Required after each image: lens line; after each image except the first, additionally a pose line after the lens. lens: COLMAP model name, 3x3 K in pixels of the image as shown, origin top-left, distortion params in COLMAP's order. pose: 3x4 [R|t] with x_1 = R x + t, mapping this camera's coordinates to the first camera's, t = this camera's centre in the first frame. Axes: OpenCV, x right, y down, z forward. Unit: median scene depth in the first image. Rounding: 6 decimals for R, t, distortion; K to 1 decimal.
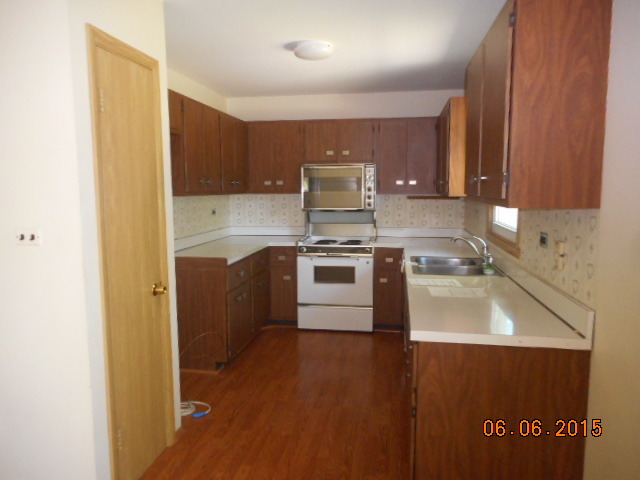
lens RADIAL K [[483.4, 0, 320.0], [0, 483.4, 240.0], [0, 0, 1]] dist [0.004183, 0.002591]
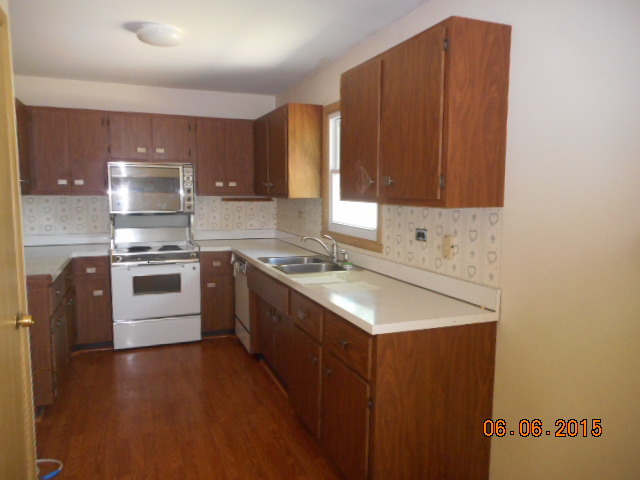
lens RADIAL K [[483.4, 0, 320.0], [0, 483.4, 240.0], [0, 0, 1]] dist [0.004183, 0.002591]
pose [[0.859276, -0.044519, 0.509570, -0.169141], [0.046987, 0.998863, 0.008033, -0.004404], [-0.509349, 0.017040, 0.860391, 0.059082]]
